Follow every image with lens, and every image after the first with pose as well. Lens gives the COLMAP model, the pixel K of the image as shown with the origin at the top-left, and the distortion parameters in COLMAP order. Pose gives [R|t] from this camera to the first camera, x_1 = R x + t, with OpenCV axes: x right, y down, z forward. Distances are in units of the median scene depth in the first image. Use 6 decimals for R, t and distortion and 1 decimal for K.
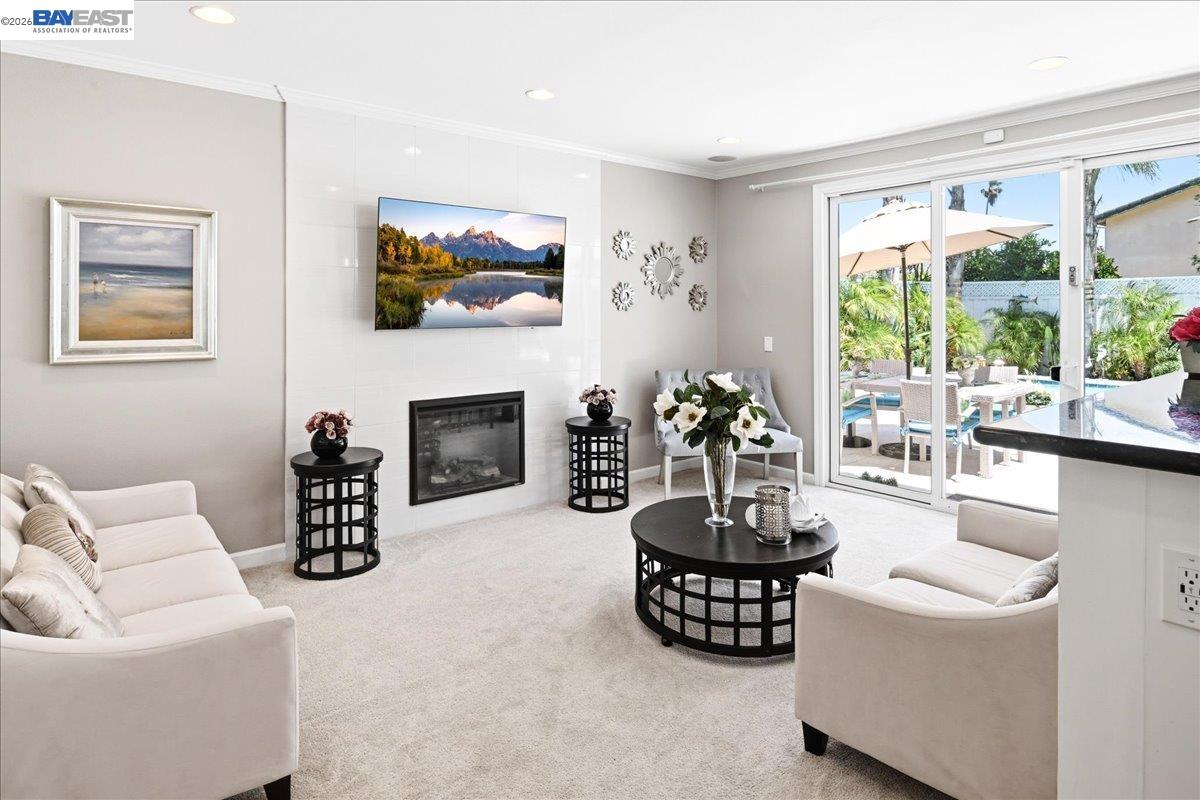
lens RADIAL K [[666.6, 0, 630.9], [0, 666.6, 298.4], [0, 0, 1]] dist [-0.000659, -0.000497]
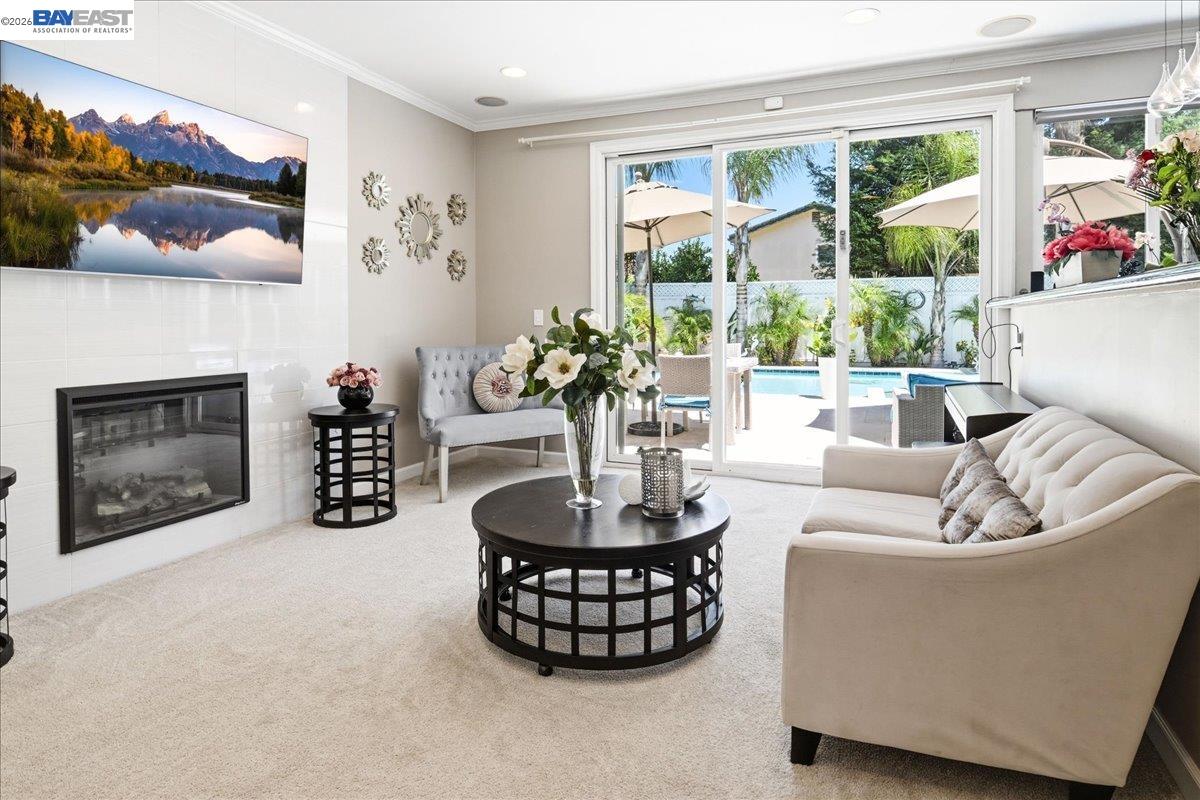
lens RADIAL K [[655.2, 0, 618.7], [0, 655.2, 352.6], [0, 0, 1]] dist [0.015464, -0.000682]
pose [[0.894495, -0.029503, 0.446103, -0.122482], [-0.000179, 0.997796, 0.066349, 0.075619], [-0.447077, -0.059429, 0.892519, 0.215854]]
